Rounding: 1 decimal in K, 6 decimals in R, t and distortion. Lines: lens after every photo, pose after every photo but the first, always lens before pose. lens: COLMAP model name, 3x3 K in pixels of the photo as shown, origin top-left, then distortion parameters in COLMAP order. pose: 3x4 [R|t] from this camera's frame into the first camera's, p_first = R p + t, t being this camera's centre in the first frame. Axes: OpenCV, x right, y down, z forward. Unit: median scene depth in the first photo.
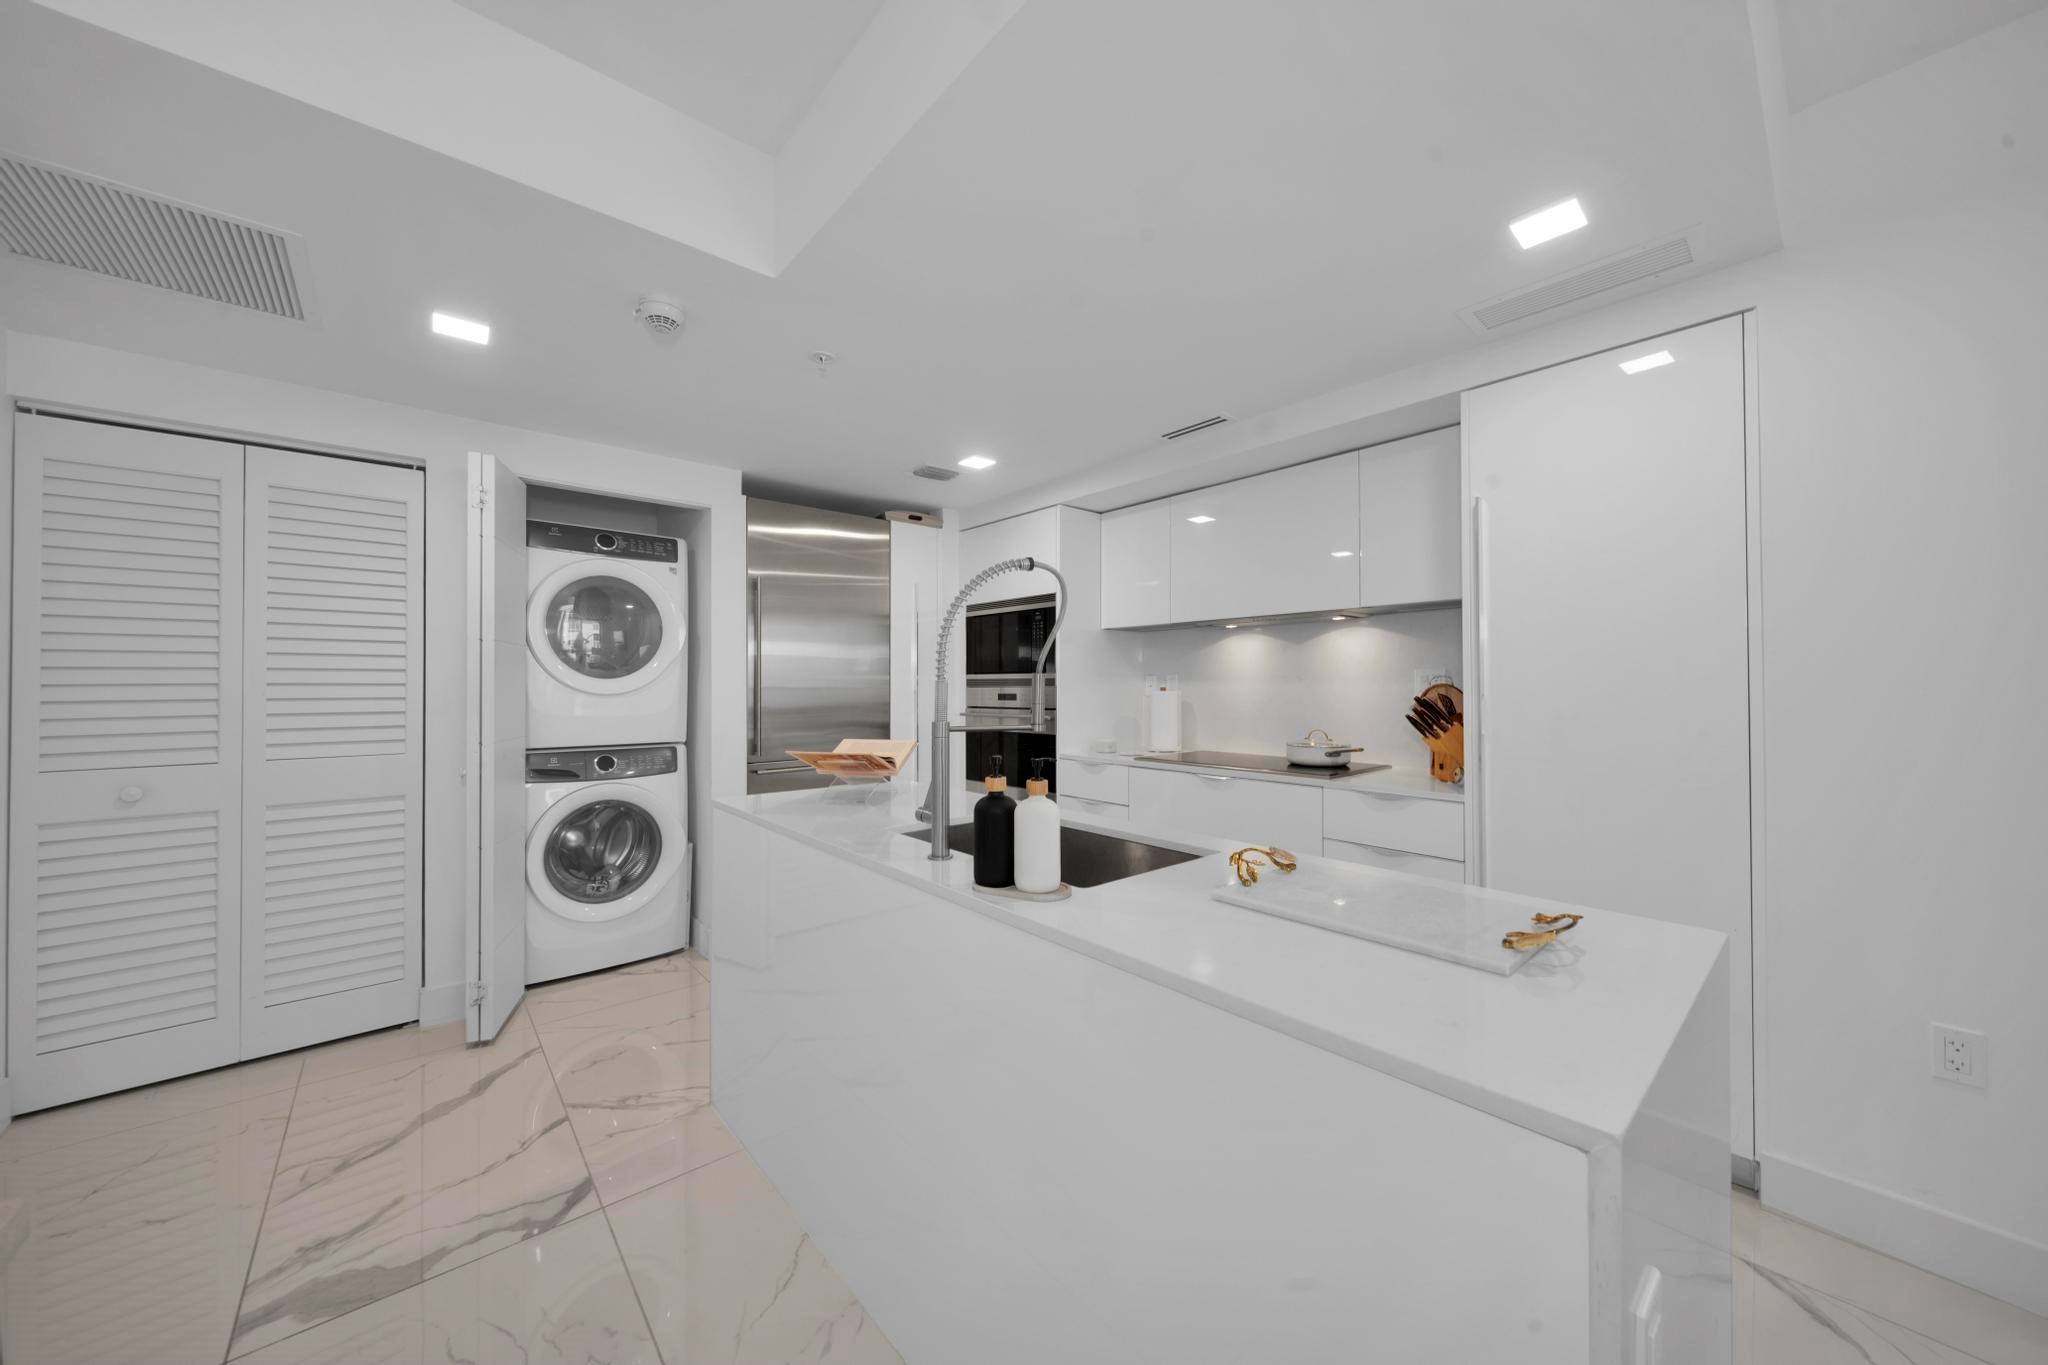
lens RADIAL K [[717.5, 0, 1038.7], [0, 717.5, 678.8], [0, 0, 1]] dist [0.000305, -0.001663]
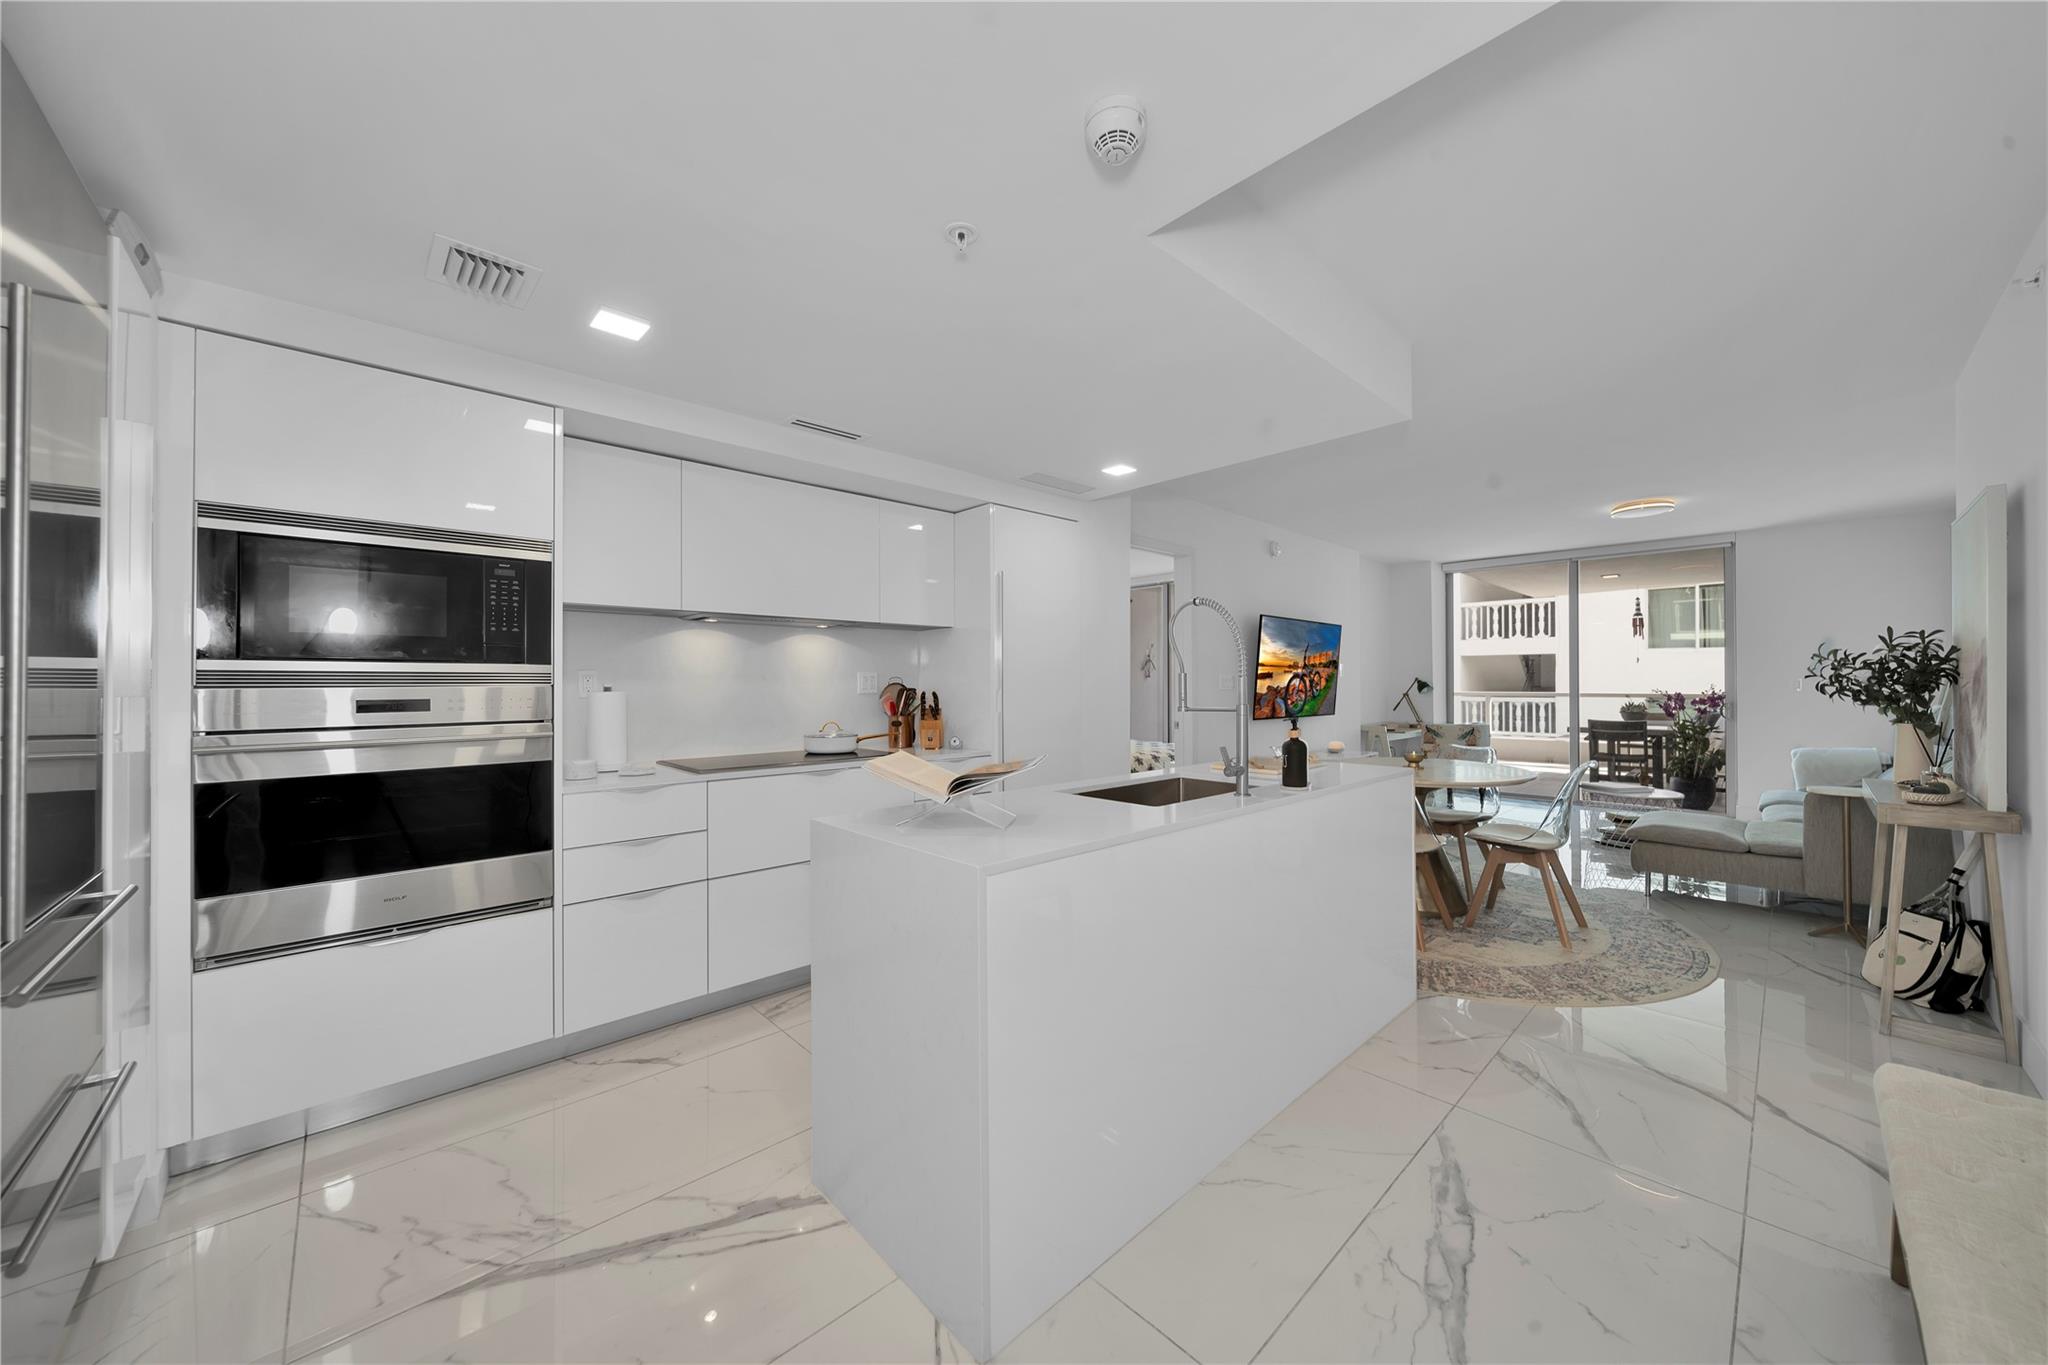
lens RADIAL K [[723.6, 0, 1036.4], [0, 723.6, 675.6], [0, 0, 1]] dist [0.001170, -0.000096]
pose [[-0.039036, 0.013327, 0.999149, -0.678269], [-0.004665, 0.999898, -0.013520, 0.008622], [-0.999227, -0.005189, -0.038970, 0.617521]]
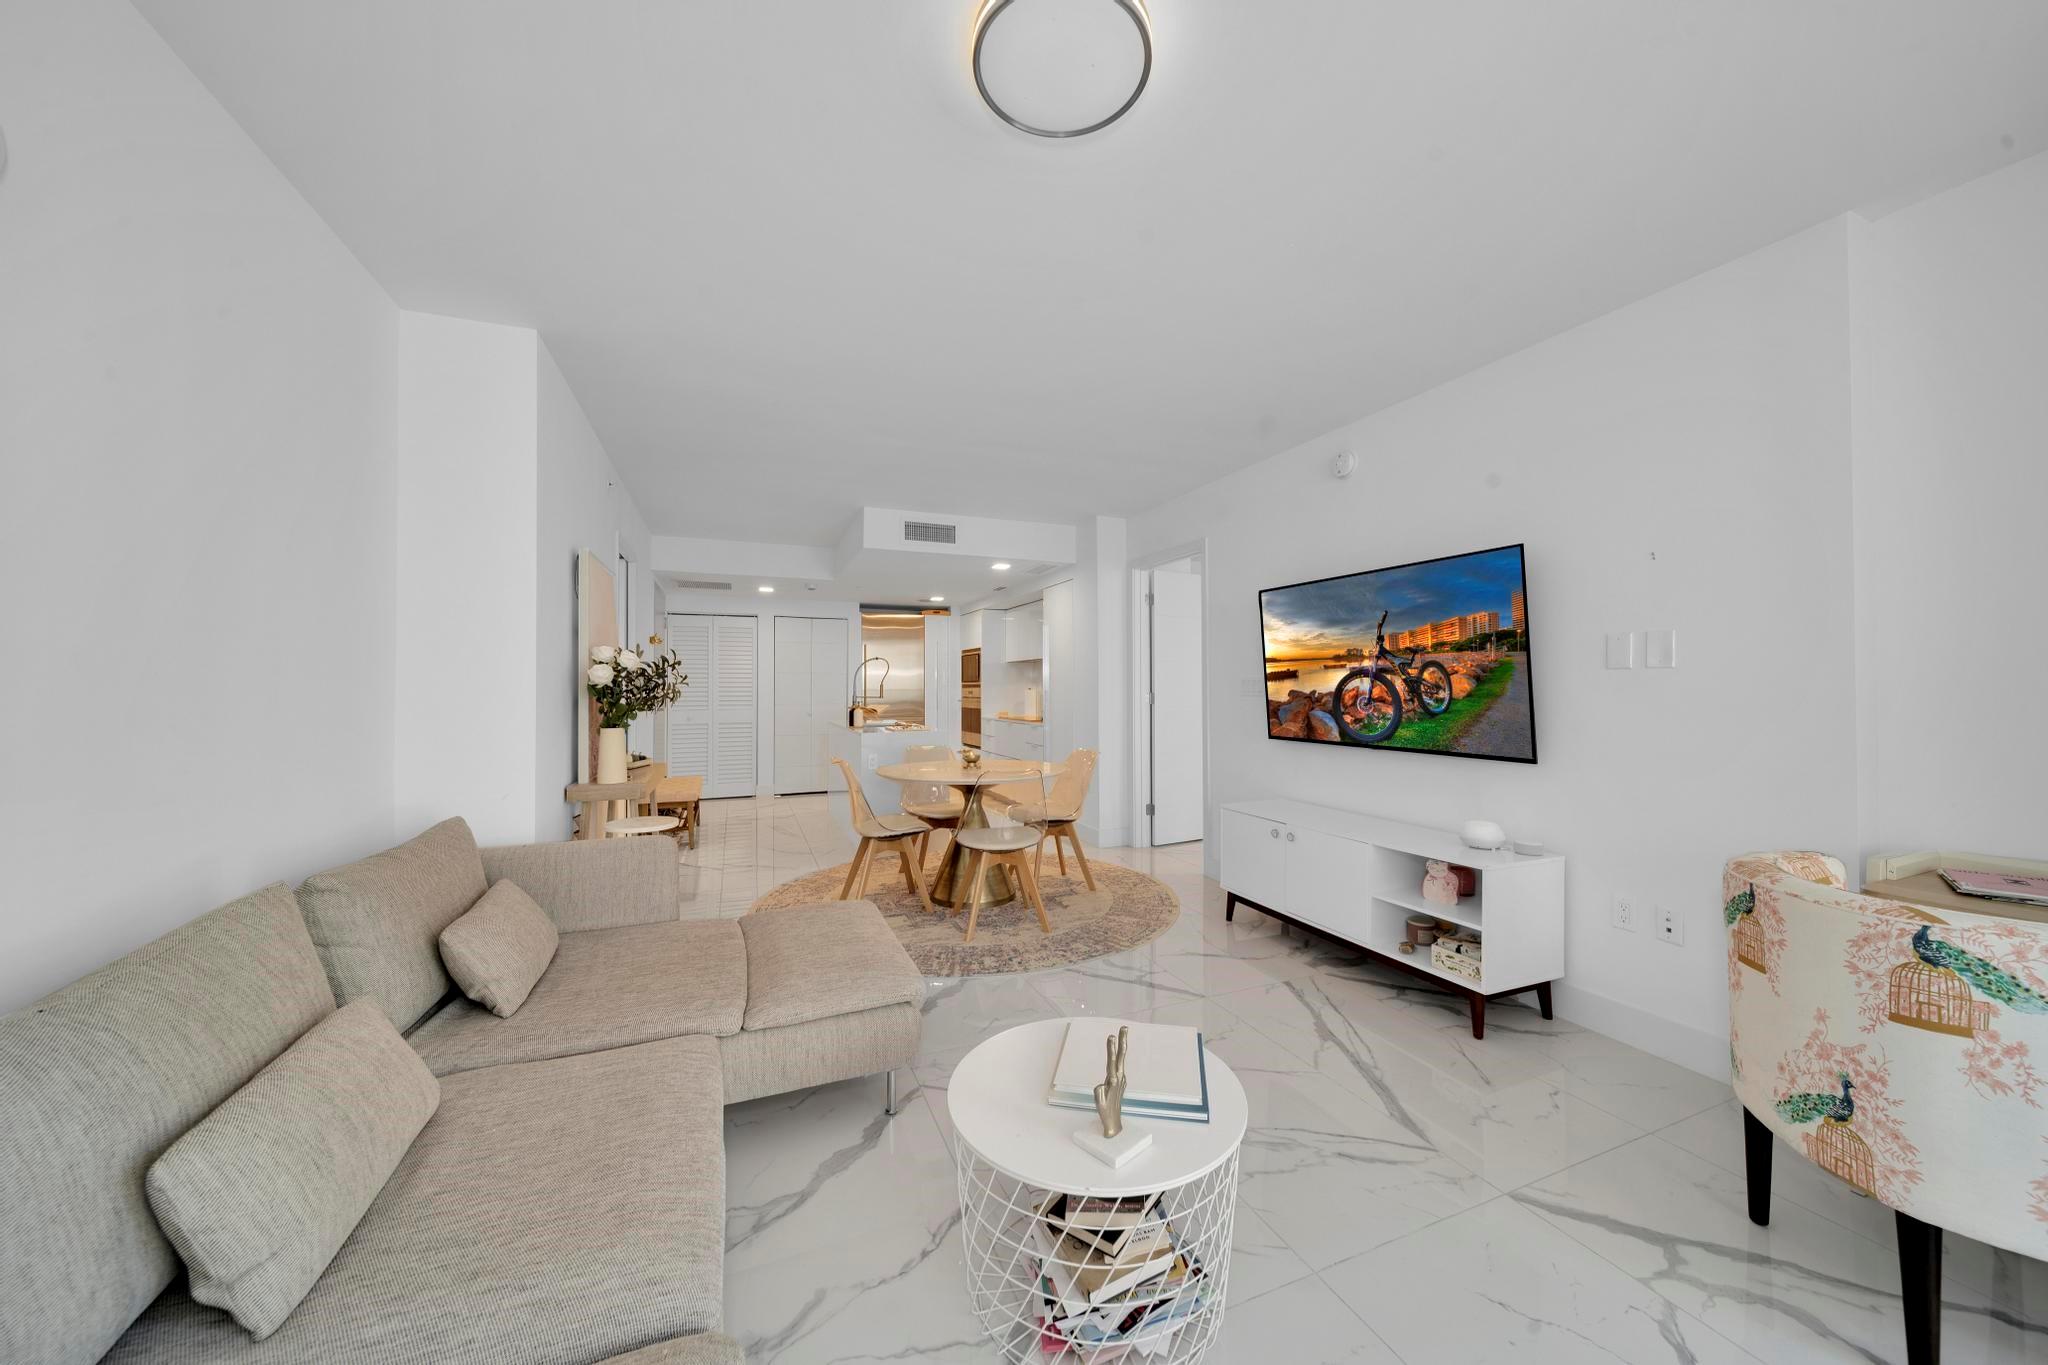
lens RADIAL K [[717.5, 0, 1038.7], [0, 717.5, 678.8], [0, 0, 1]] dist [0.000305, -0.001663]
pose [[0.947459, -0.004573, -0.319844, 0.987058], [0.003589, 0.999987, -0.003663, -0.008486], [0.319857, 0.002323, 0.947463, -1.188586]]
